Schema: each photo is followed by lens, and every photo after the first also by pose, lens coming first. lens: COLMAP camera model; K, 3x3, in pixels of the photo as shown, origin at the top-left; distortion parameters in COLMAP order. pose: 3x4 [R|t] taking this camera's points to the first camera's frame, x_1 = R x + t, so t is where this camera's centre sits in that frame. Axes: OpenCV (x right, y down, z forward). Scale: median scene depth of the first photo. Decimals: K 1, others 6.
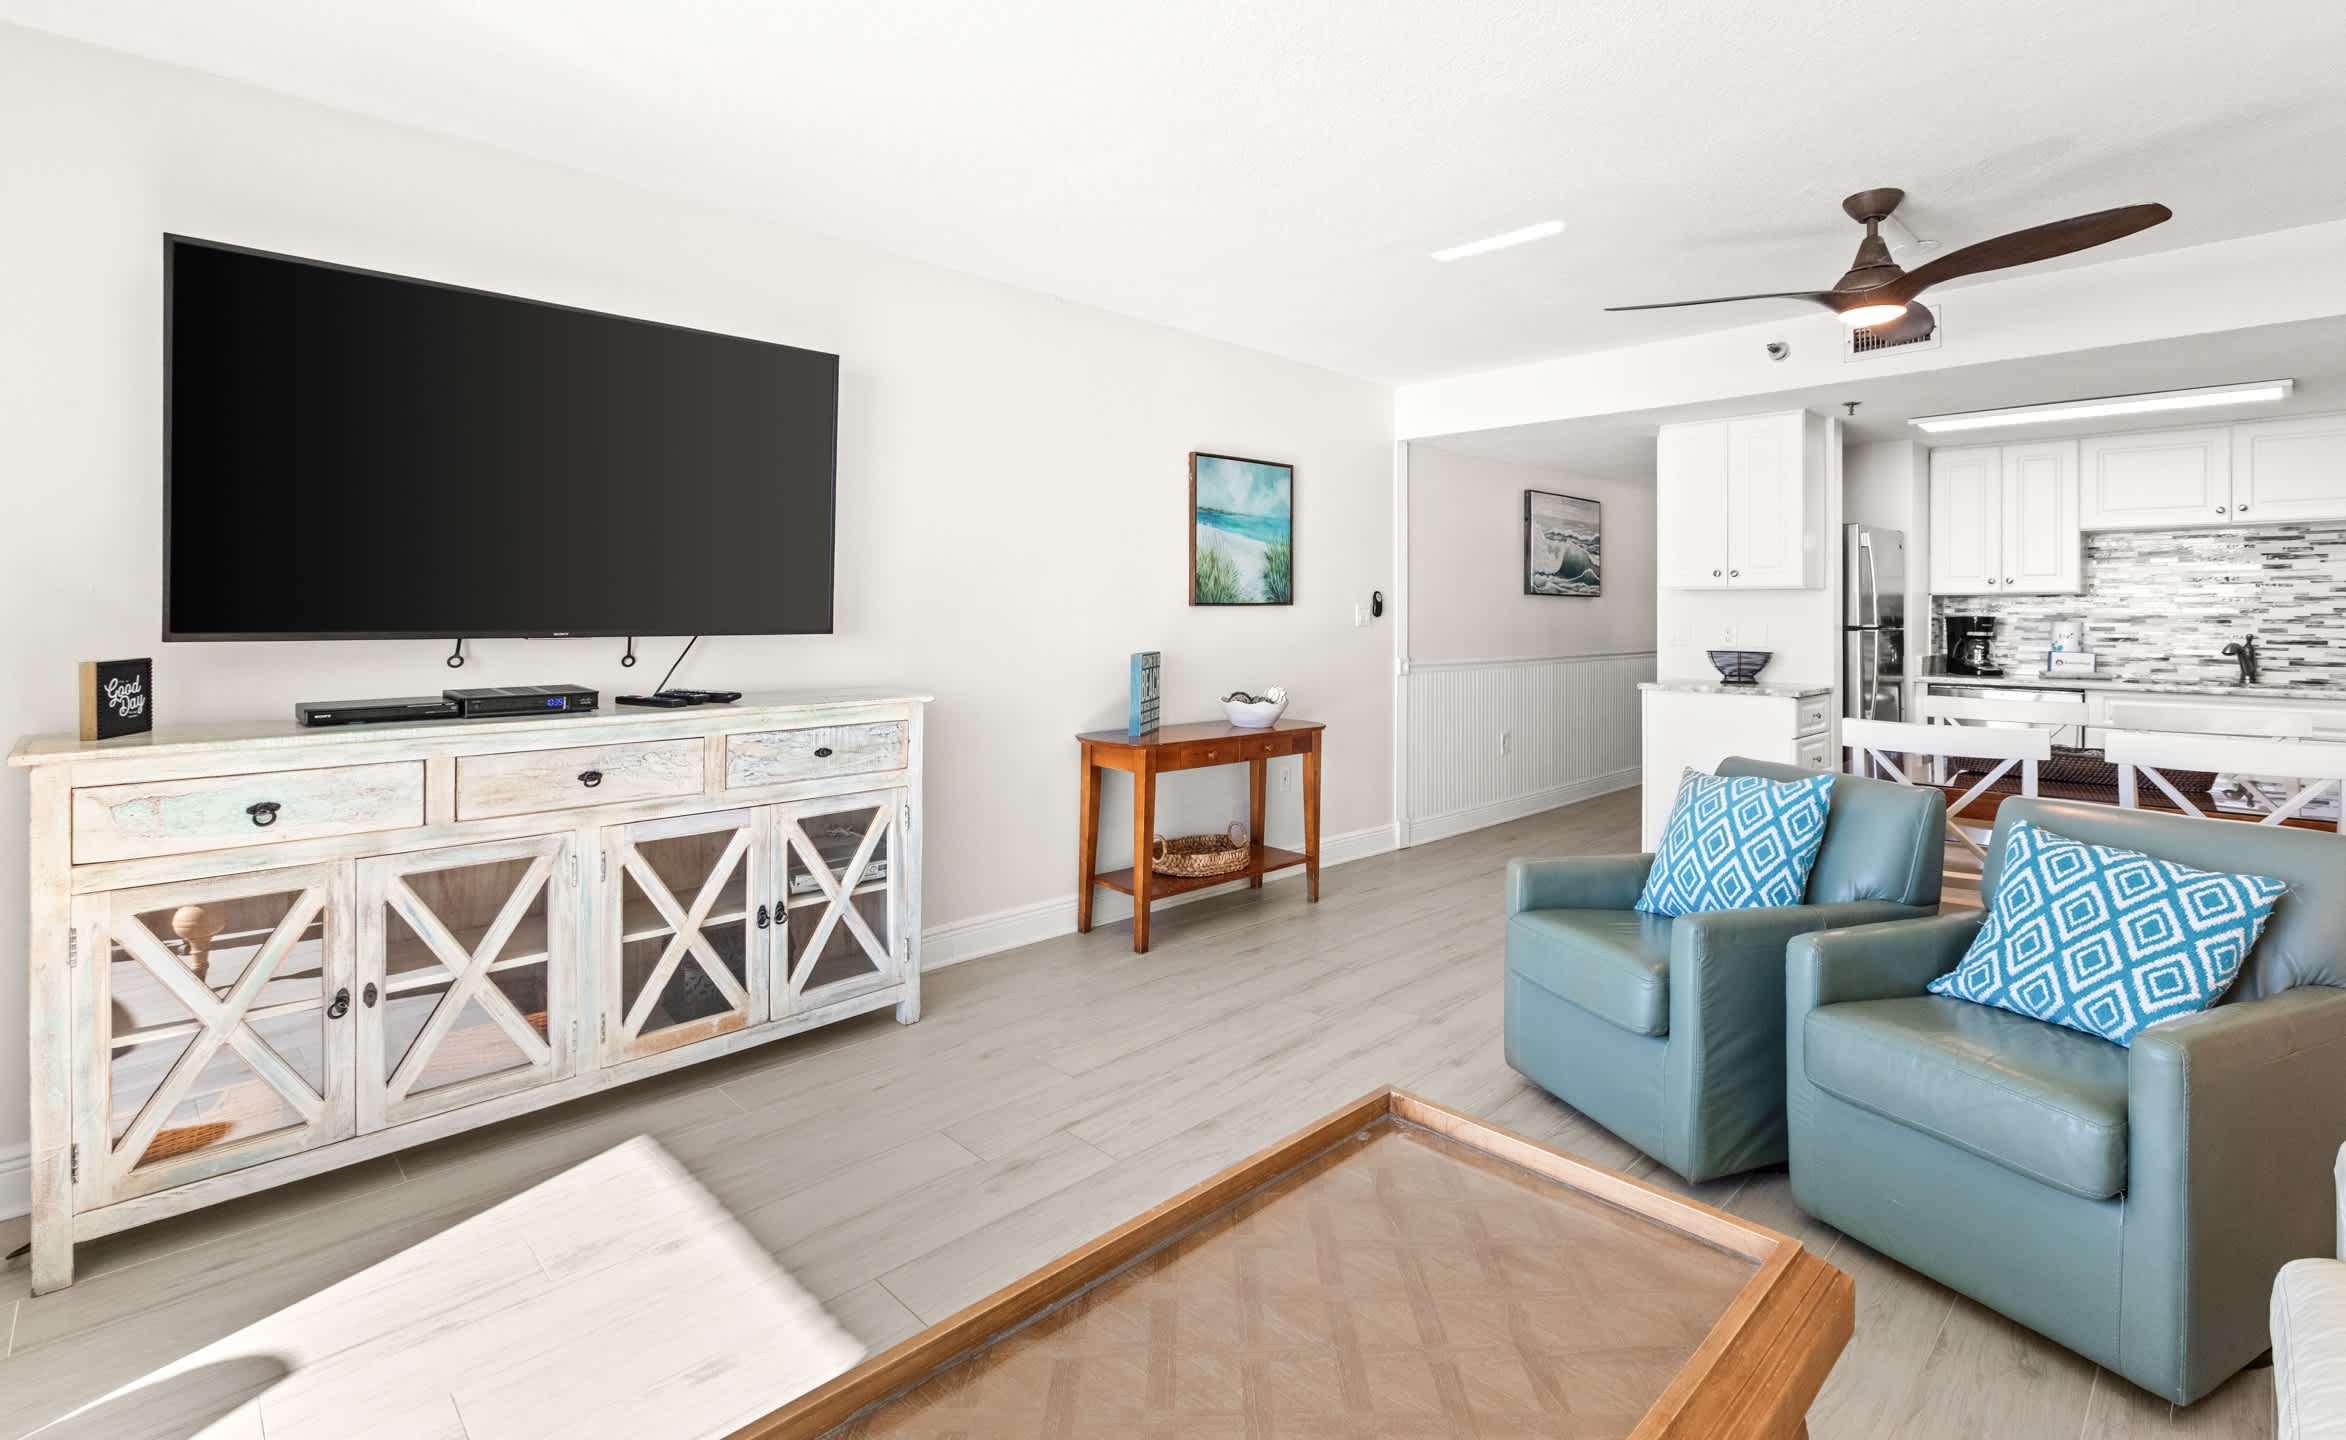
lens RADIAL K [[1080.0, 0, 1219.5], [0, 1080.0, 608.6], [0, 0, 1]] dist [-0.001105, -0.000805]
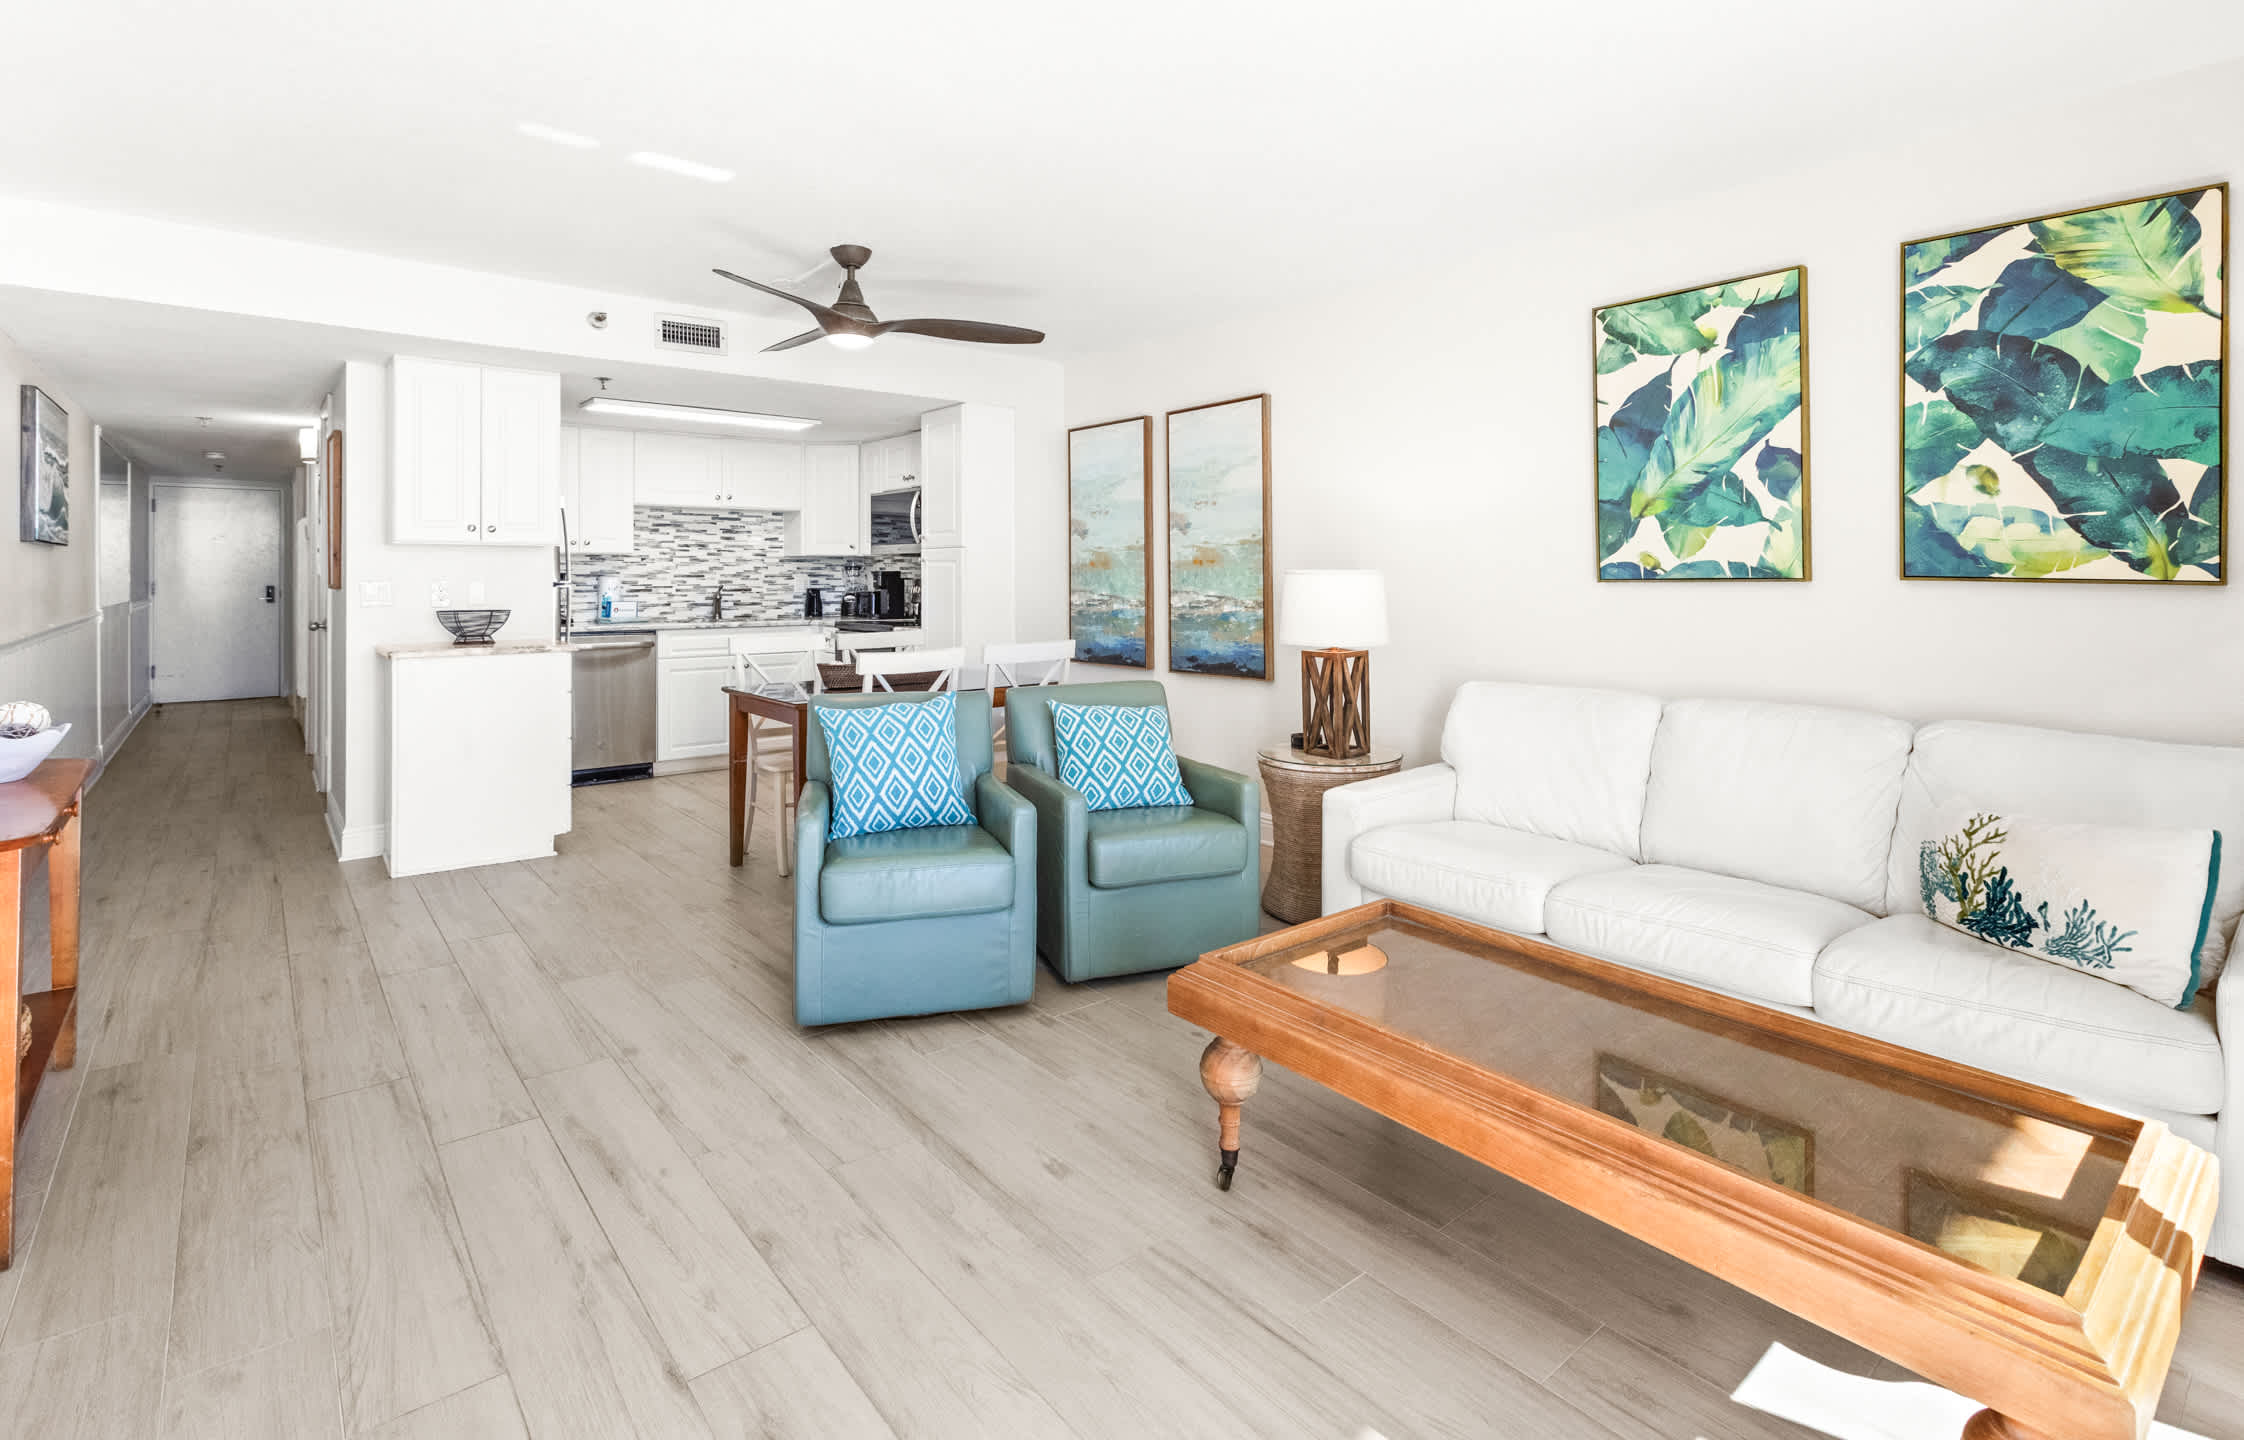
lens RADIAL K [[1038.7, 0, 1094.0], [0, 1038.7, 567.0], [0, 0, 1]] dist [0.003183, -0.000568]
pose [[0.098669, 0.003223, 0.995115, -0.386239], [-0.006873, 0.999973, -0.002558, 0.000242], [-0.995097, -0.006587, 0.098689, 0.370082]]
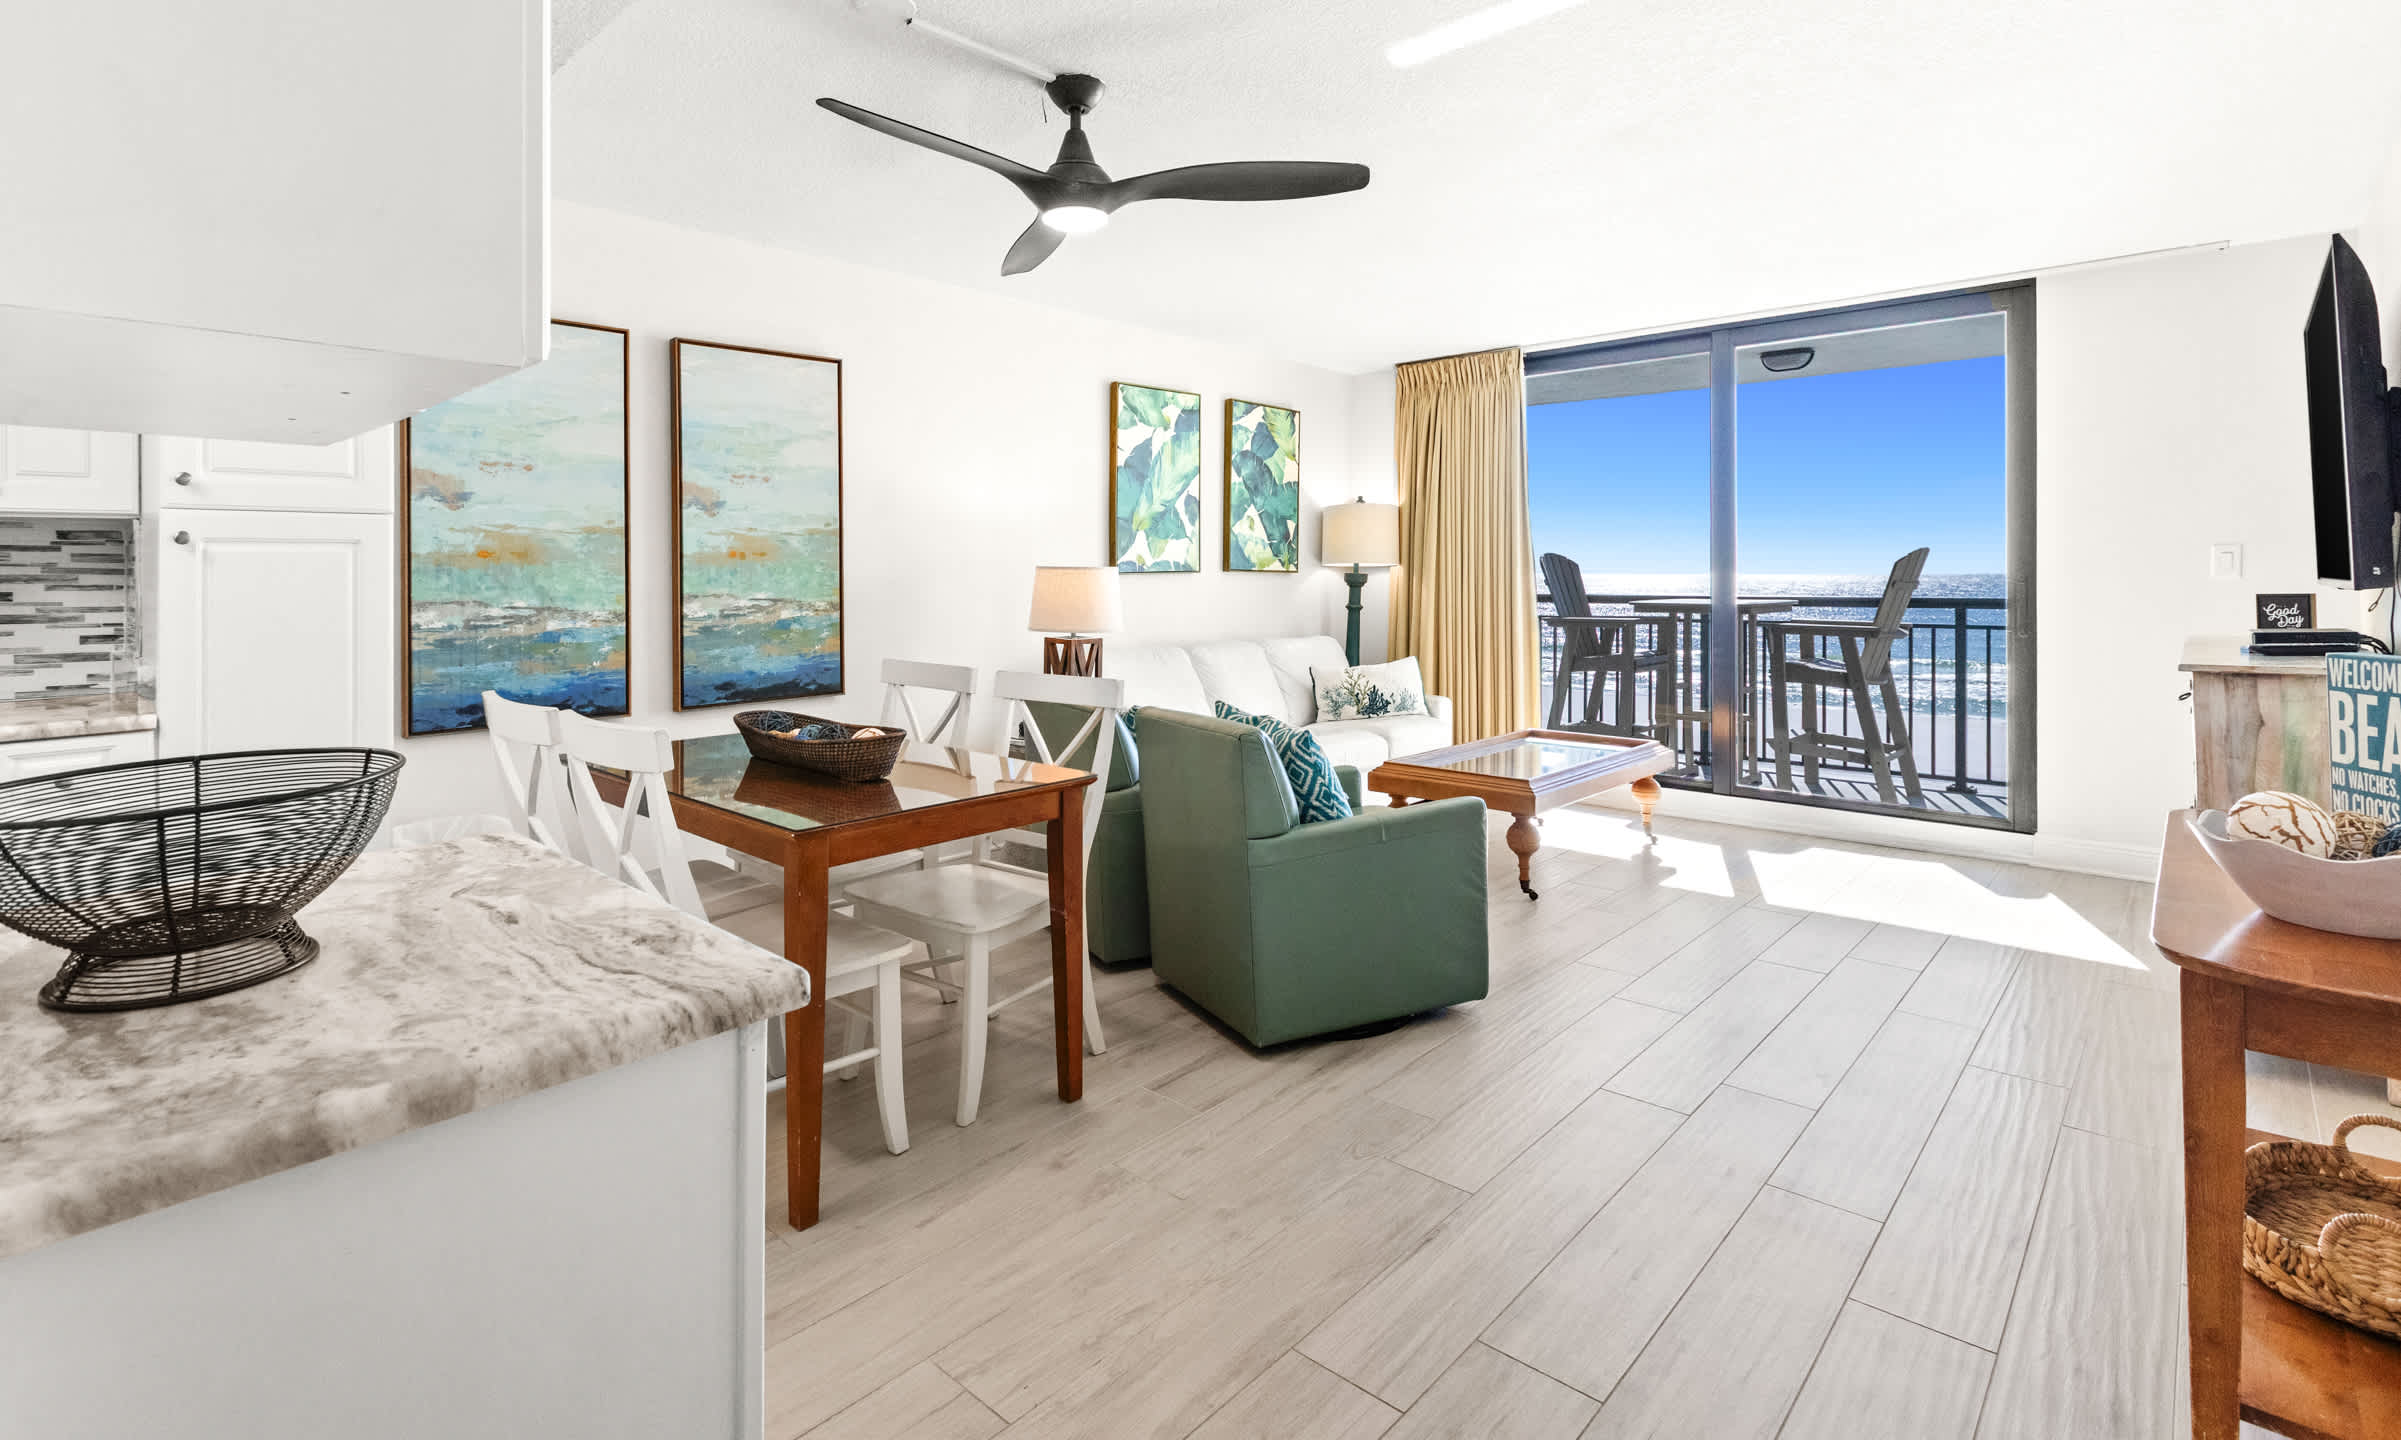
lens RADIAL K [[1105.4, 0, 1189.7], [0, 1105.4, 567.8], [0, 0, 1]] dist [-0.001105, -0.000805]
pose [[-0.999132, 0.001465, -0.041637, 0.338466], [0.001796, 0.999967, -0.007915, 0.008627], [0.041624, -0.007983, -0.999101, 1.186410]]
